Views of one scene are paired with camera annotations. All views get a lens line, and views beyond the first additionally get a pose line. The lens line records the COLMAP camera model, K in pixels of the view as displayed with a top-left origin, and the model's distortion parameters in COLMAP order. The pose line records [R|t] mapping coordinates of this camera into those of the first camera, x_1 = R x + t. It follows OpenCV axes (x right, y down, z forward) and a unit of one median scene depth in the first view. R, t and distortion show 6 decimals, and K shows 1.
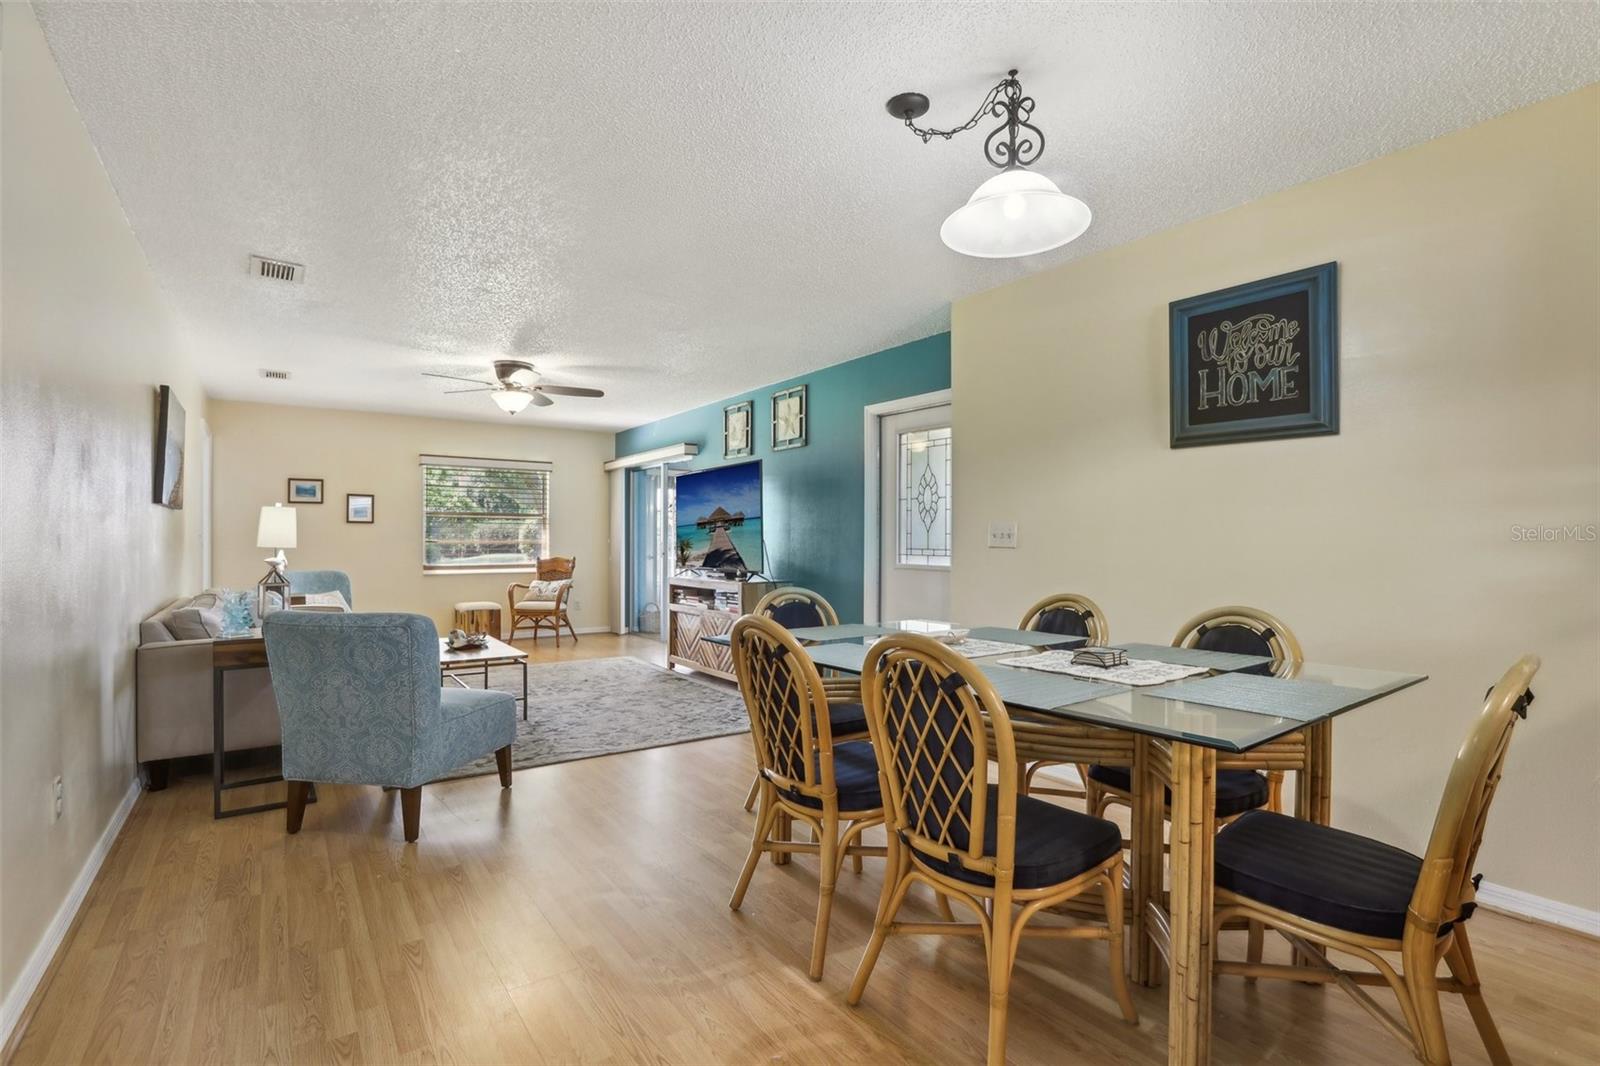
lens RADIAL K [[741.7, 0, 804.6], [0, 741.7, 541.0], [0, 0, 1]] dist [-0.044308, 0.017116]
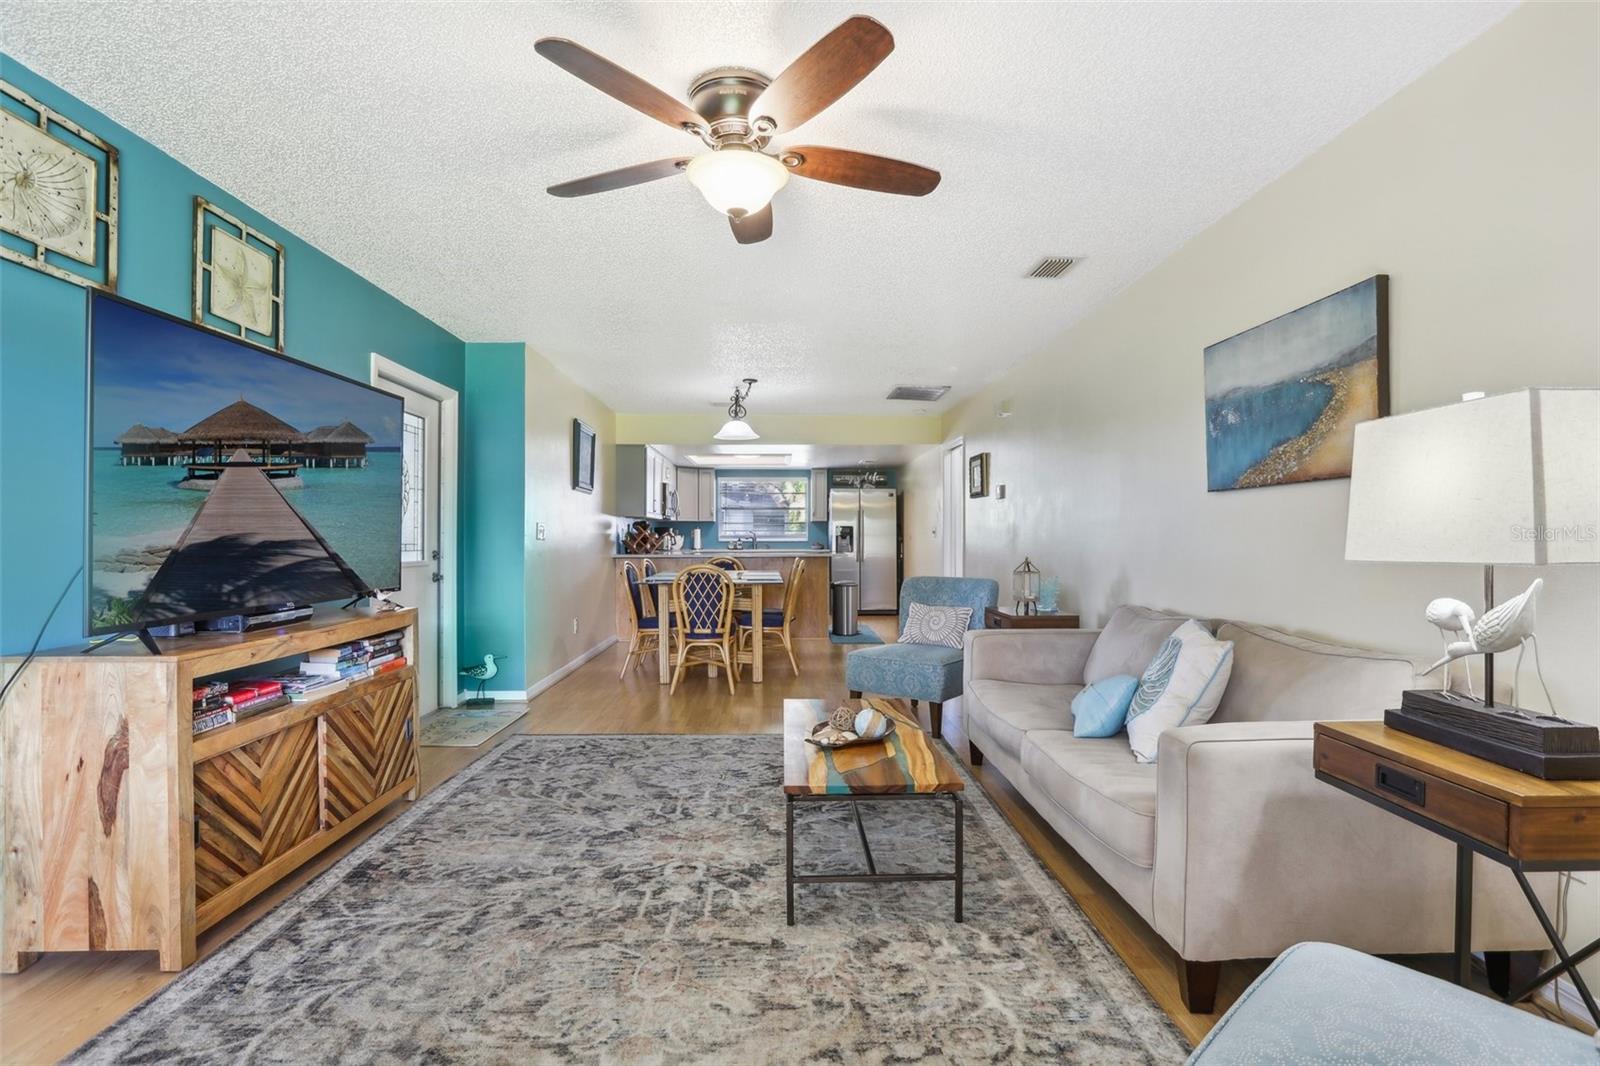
lens RADIAL K [[741.7, 0, 807.0], [0, 741.7, 532.7], [0, 0, 1]] dist [-0.044308, 0.017116]
pose [[-0.835507, 0.001934, 0.549477, -1.250182], [0.001063, 0.999998, -0.001904, -0.001092], [-0.549479, -0.001006, -0.835507, 2.524053]]
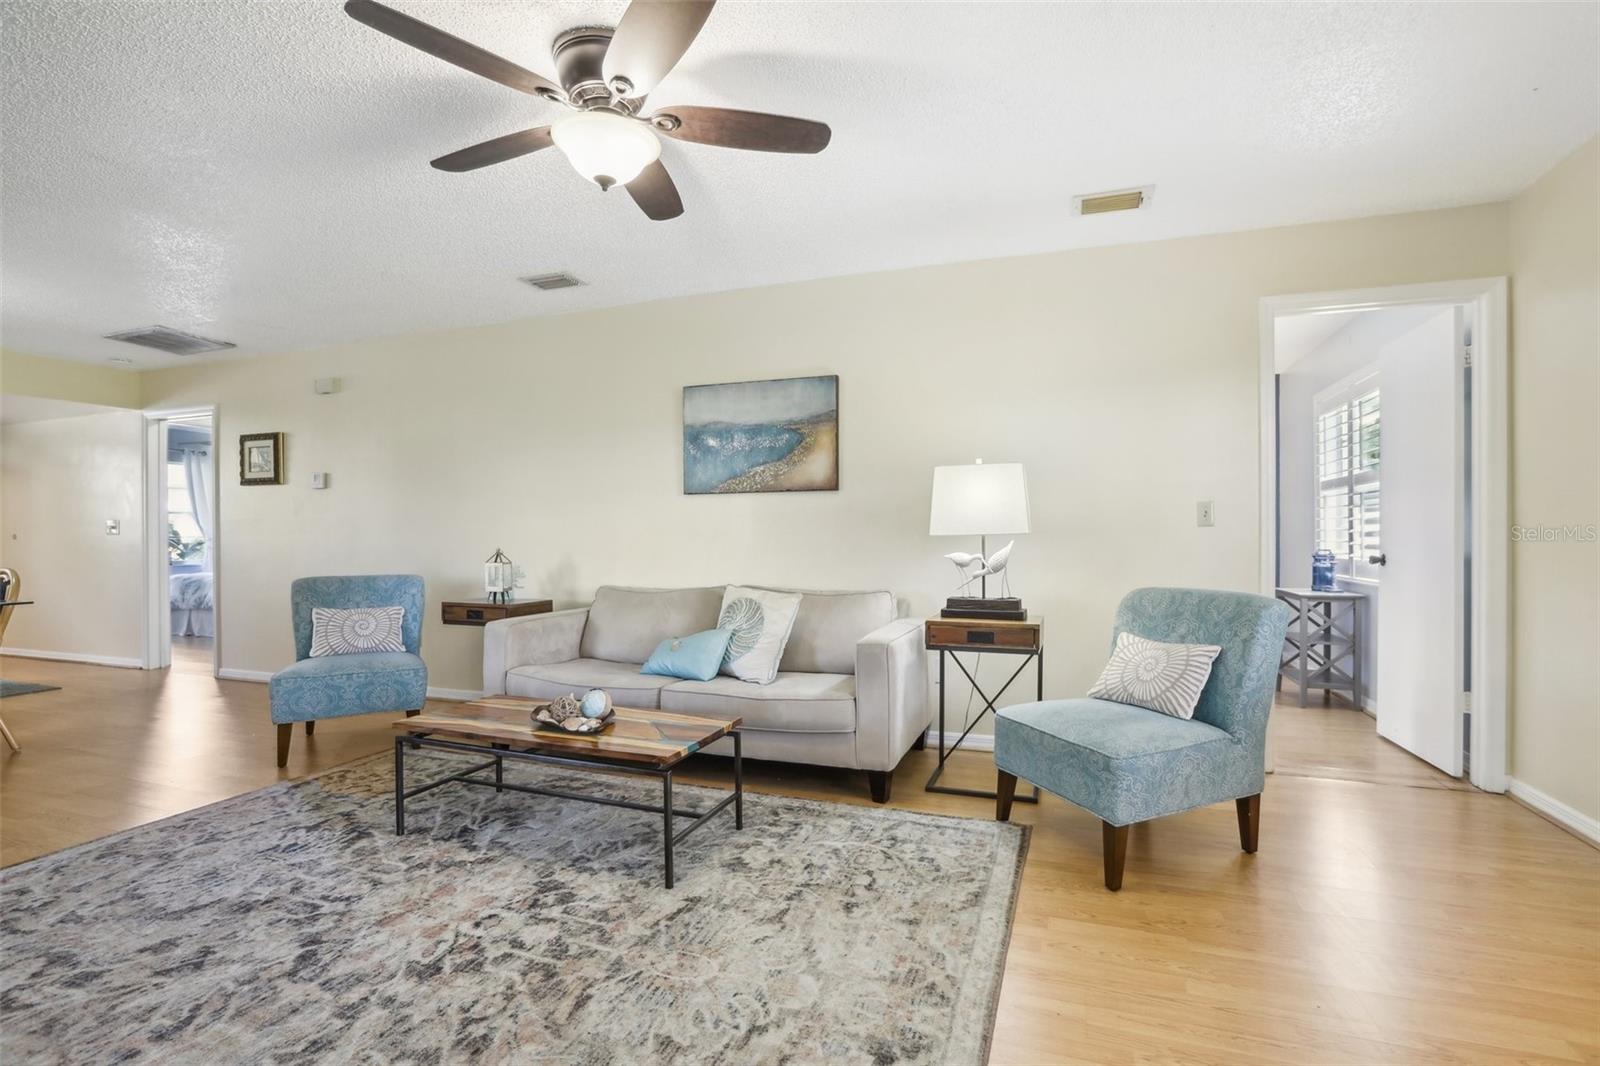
lens RADIAL K [[741.7, 0, 799.4], [0, 741.7, 535.8], [0, 0, 1]] dist [-0.044308, 0.017116]
pose [[-0.826012, 0.002865, -0.563646, -0.509256], [0.002550, 0.999996, 0.001347, 0.018236], [0.563647, -0.000325, -0.826015, 2.635004]]
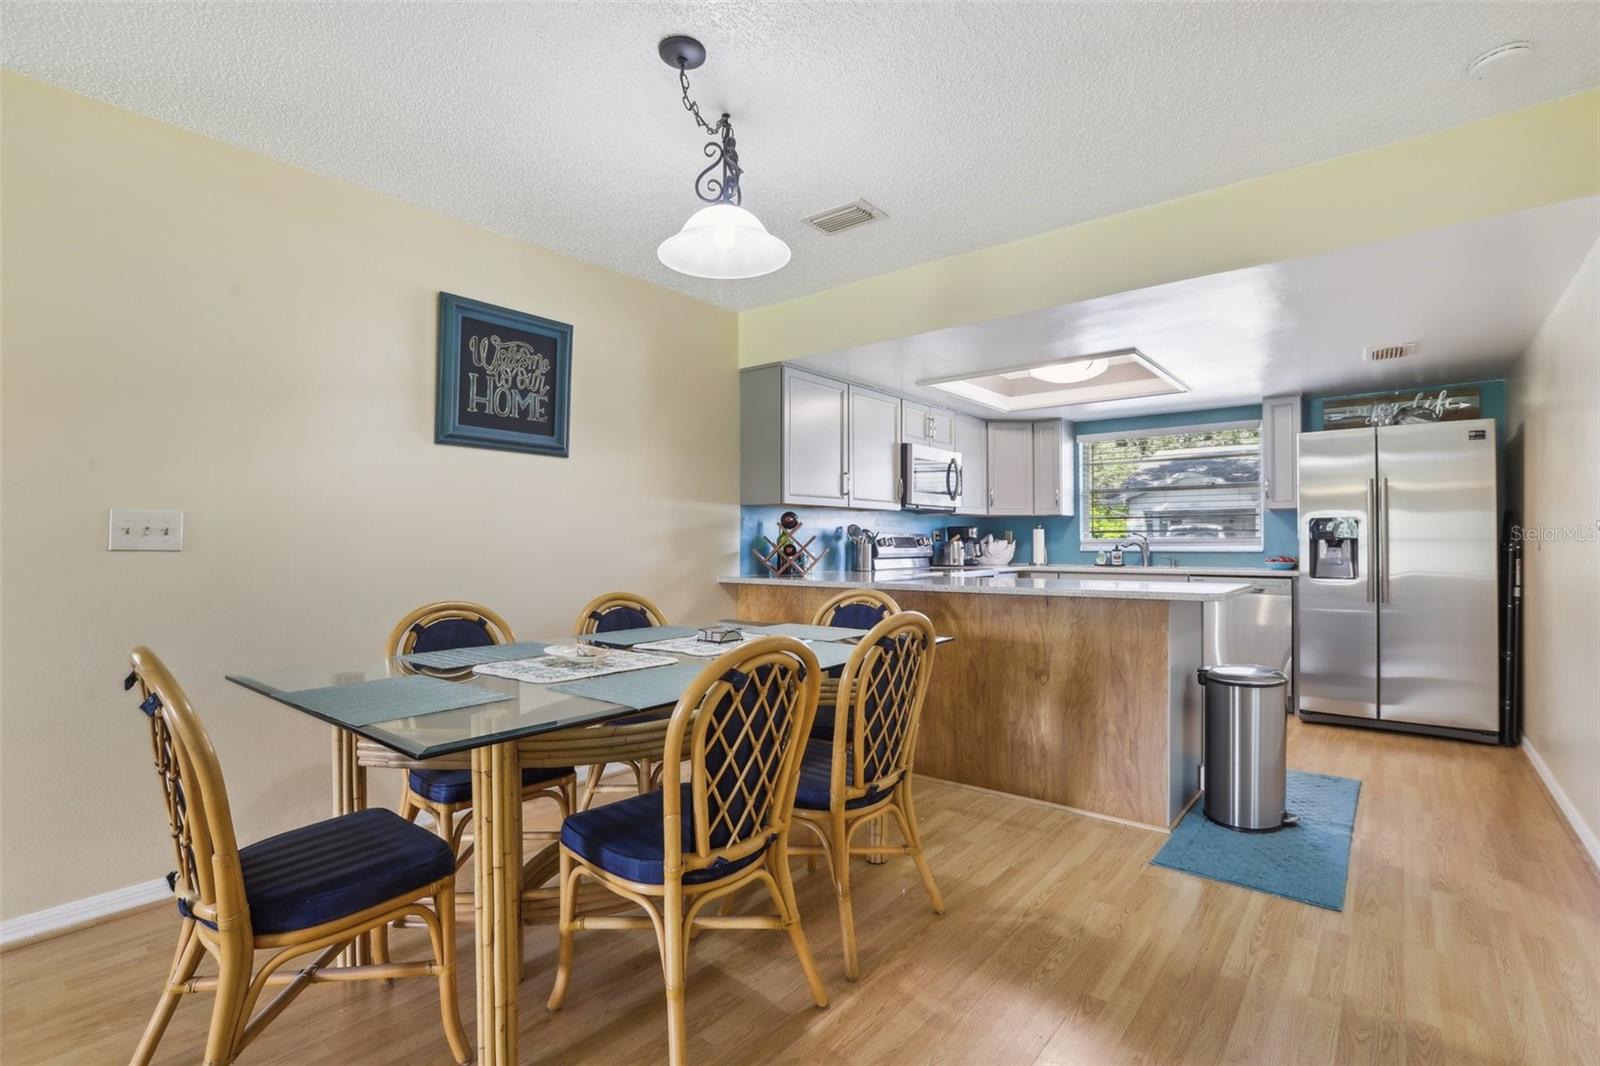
lens RADIAL K [[741.7, 0, 809.2], [0, 741.7, 539.0], [0, 0, 1]] dist [-0.044308, 0.017116]
pose [[-0.262692, 0.008230, 0.964845, -0.585864], [0.007269, 0.999952, -0.006550, 0.008818], [-0.964852, 0.005293, -0.262740, 0.840457]]
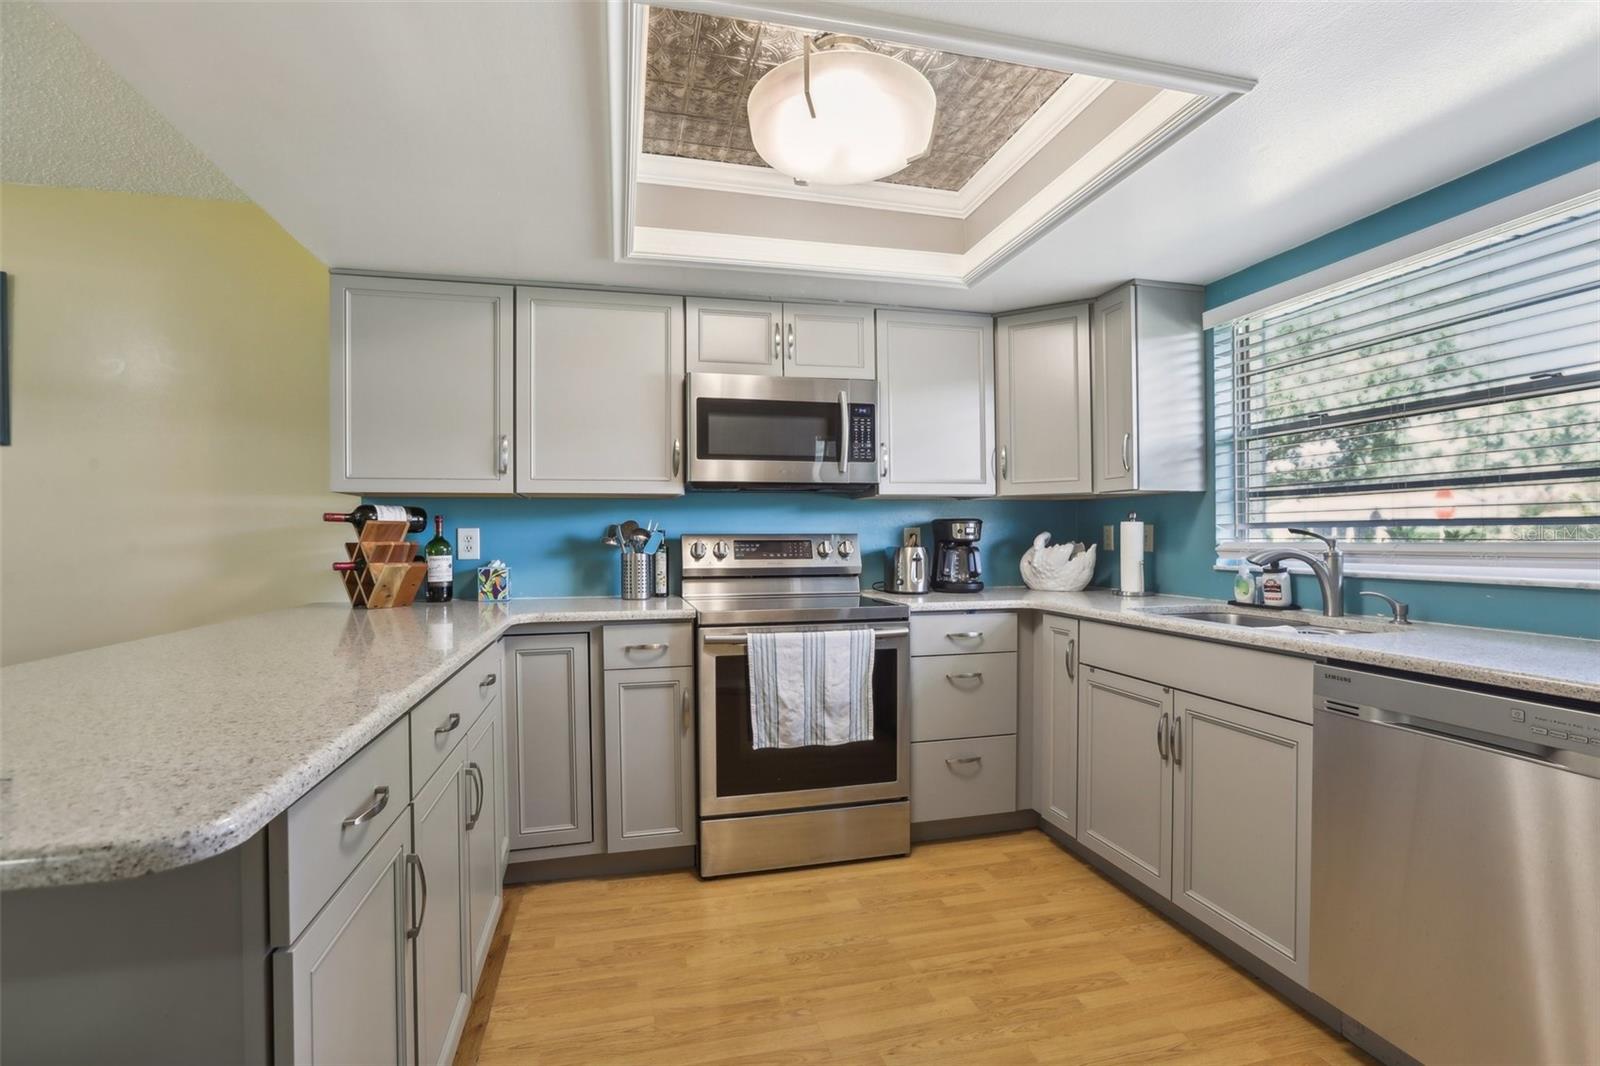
lens RADIAL K [[741.7, 0, 801.8], [0, 741.7, 539.7], [0, 0, 1]] dist [-0.044308, 0.017116]
pose [[0.368589, 0.000041, 0.929593, 0.191432], [0.007896, 0.999964, -0.003175, -0.004097], [-0.929559, 0.008511, 0.368575, -0.345210]]
